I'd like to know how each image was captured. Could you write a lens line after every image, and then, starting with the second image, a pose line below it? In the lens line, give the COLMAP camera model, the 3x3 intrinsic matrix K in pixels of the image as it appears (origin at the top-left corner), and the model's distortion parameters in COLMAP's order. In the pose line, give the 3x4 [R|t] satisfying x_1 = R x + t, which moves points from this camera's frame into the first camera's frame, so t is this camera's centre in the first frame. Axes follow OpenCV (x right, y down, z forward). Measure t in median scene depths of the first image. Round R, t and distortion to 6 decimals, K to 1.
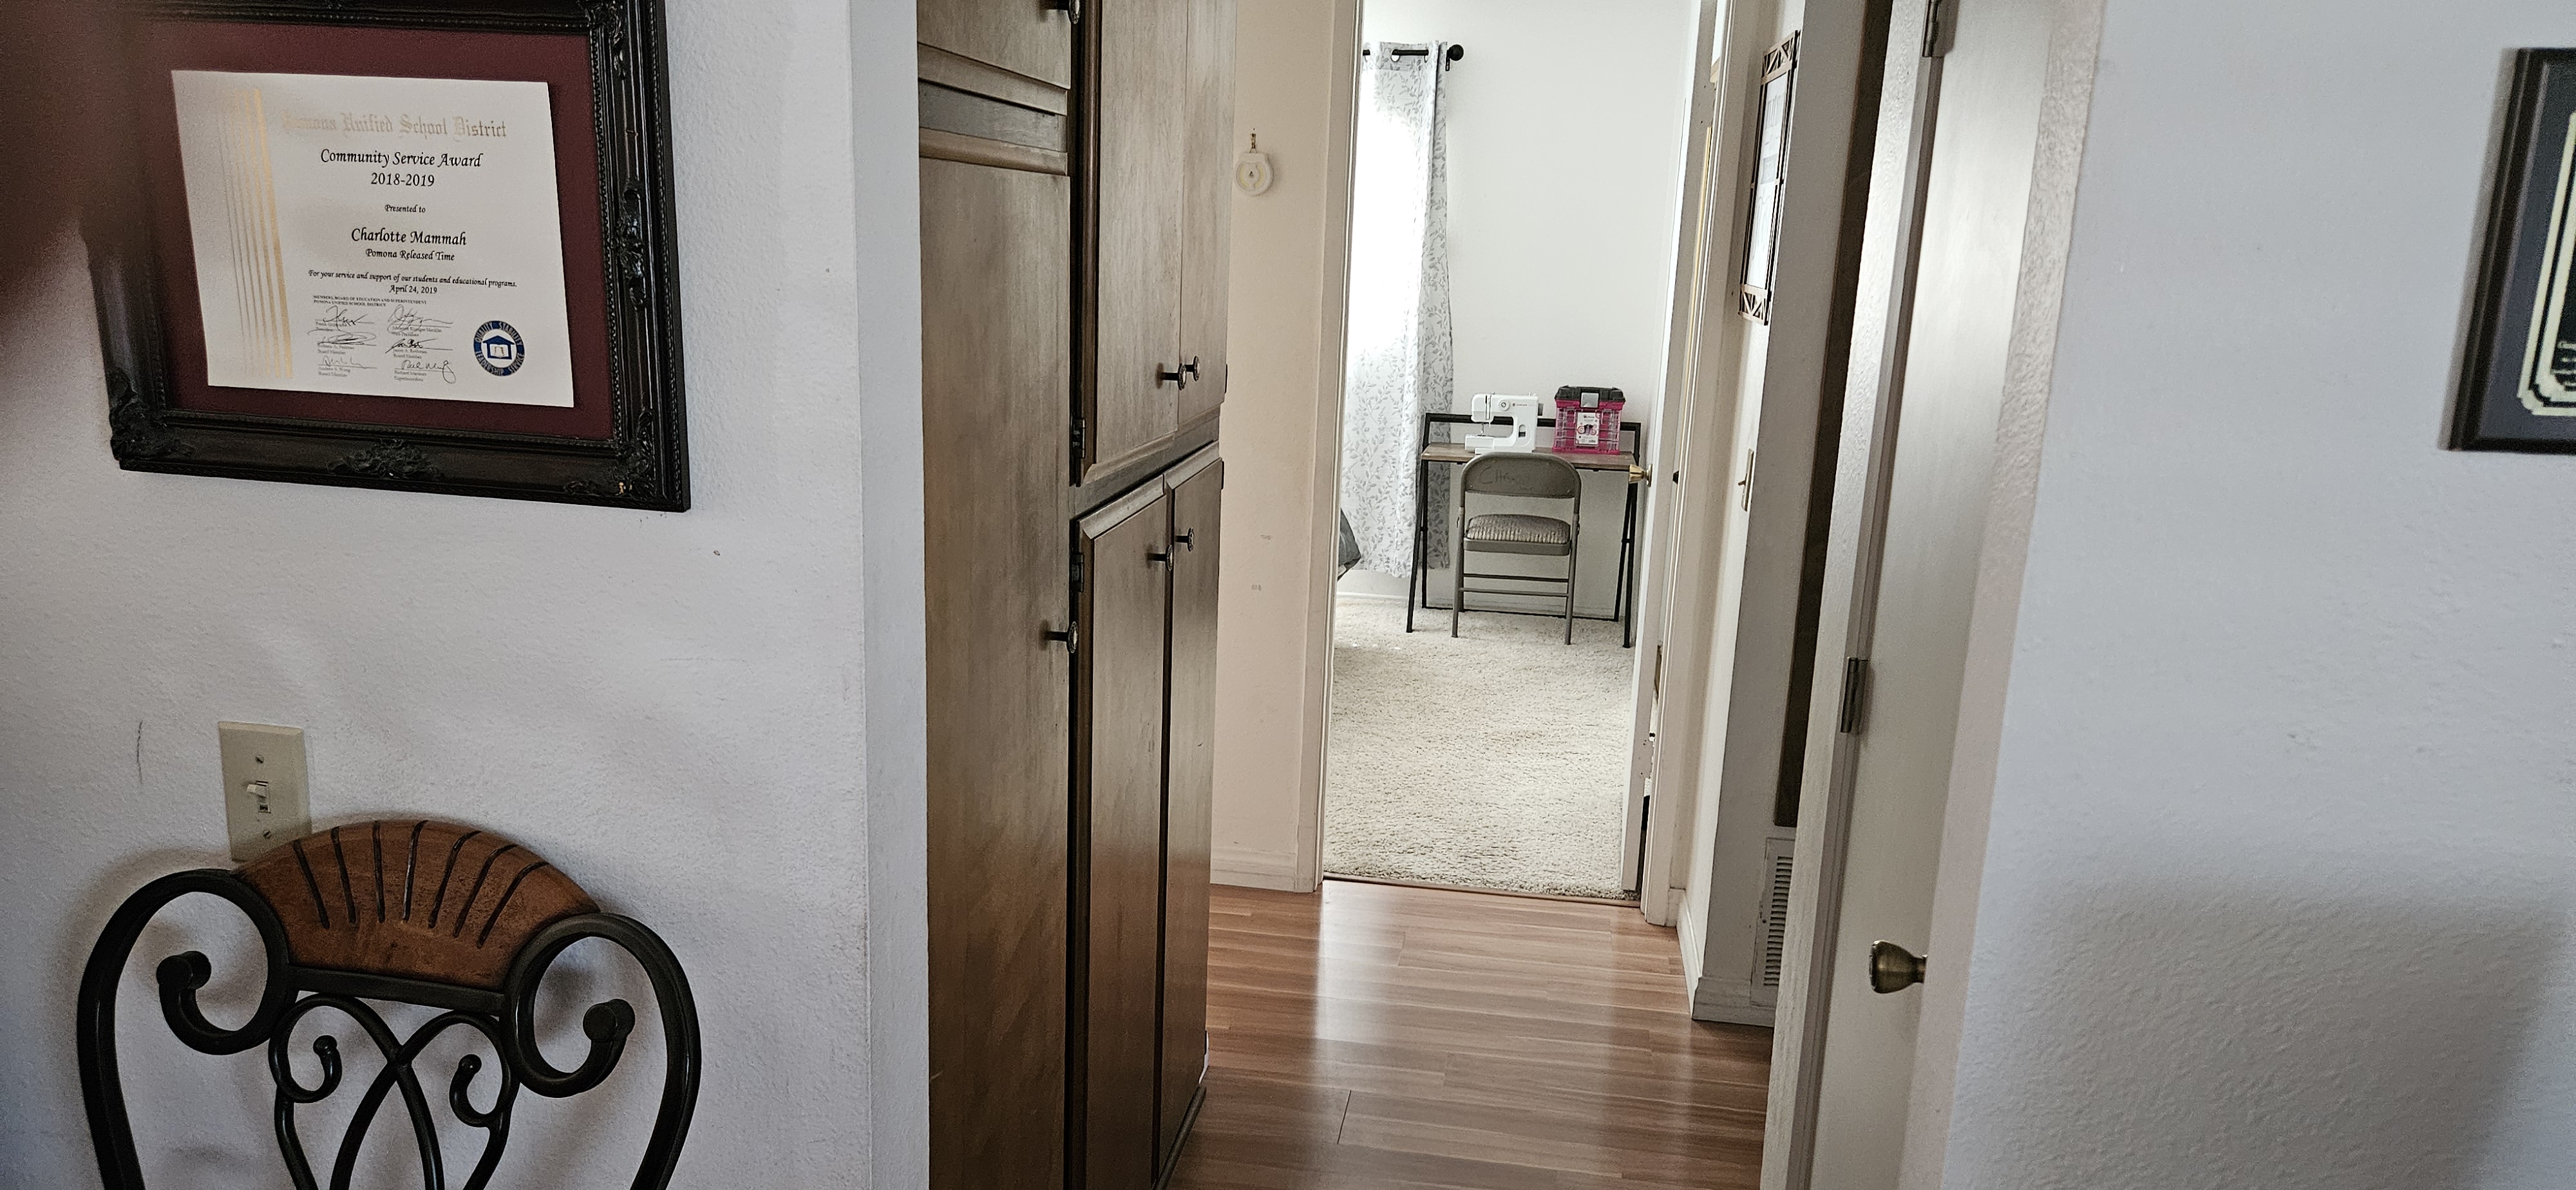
lens RADIAL K [[1791.5, 0, 1327.8], [0, 1791.5, 634.0], [0, 0, 1]] dist [0.073545, -0.038988]
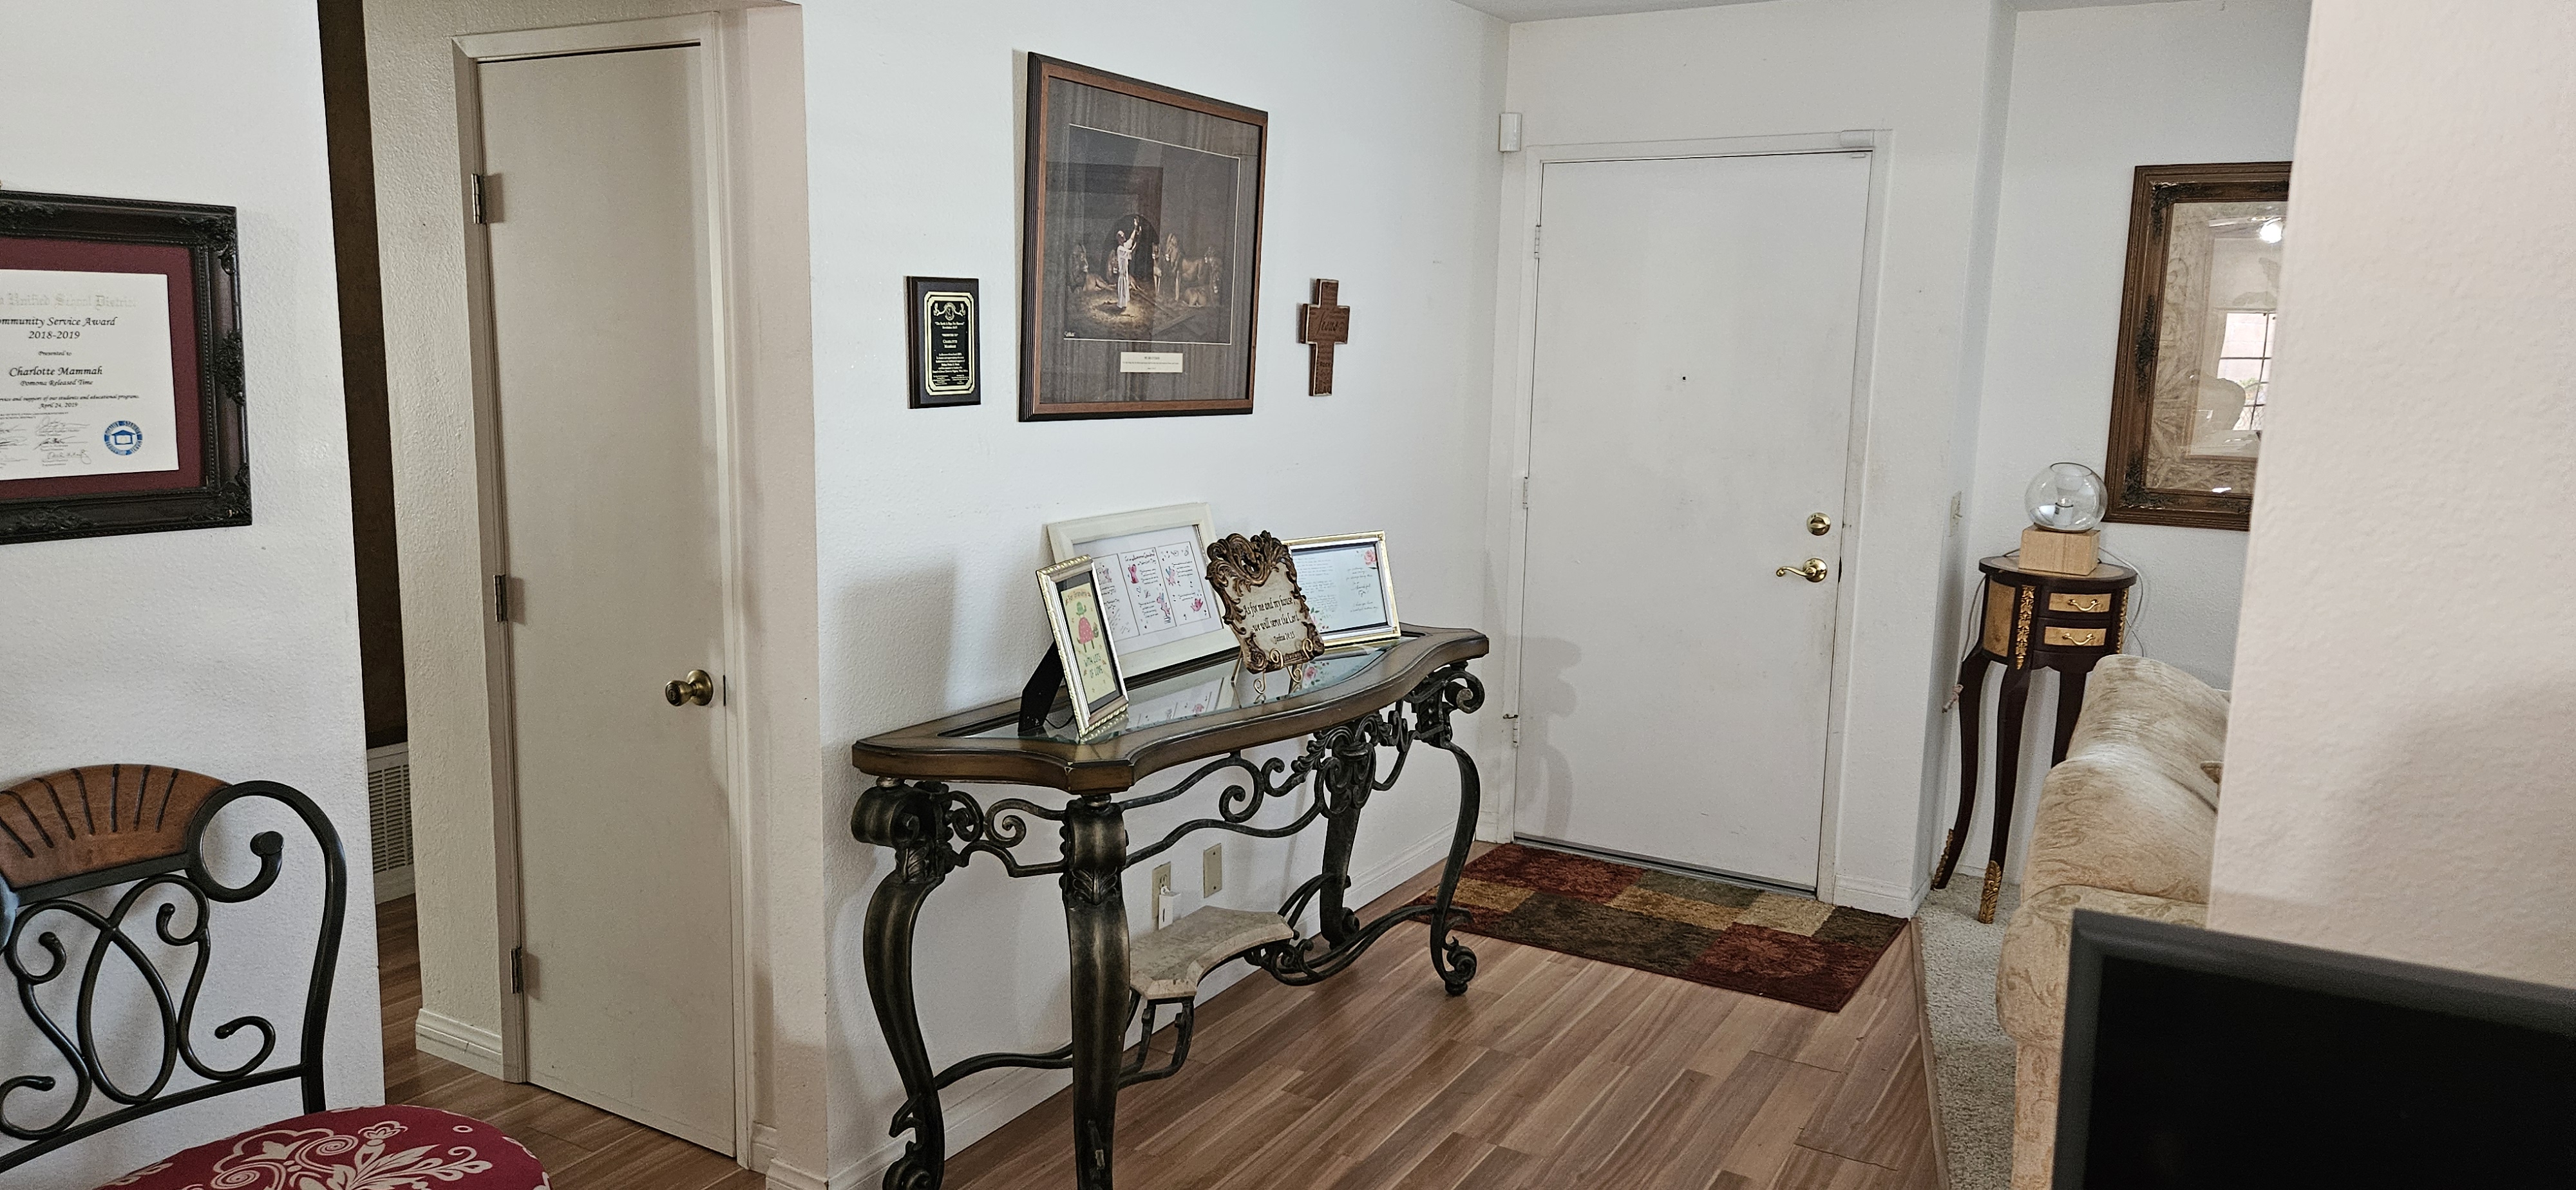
lens RADIAL K [[1791.5, 0, 1327.8], [0, 1791.5, 634.0], [0, 0, 1]] dist [0.073545, -0.038988]
pose [[0.322344, -0.187242, 0.927920, -1.622639], [0.213784, 0.969317, 0.121330, 0.037275], [-0.922166, 0.159264, 0.352483, -0.493517]]
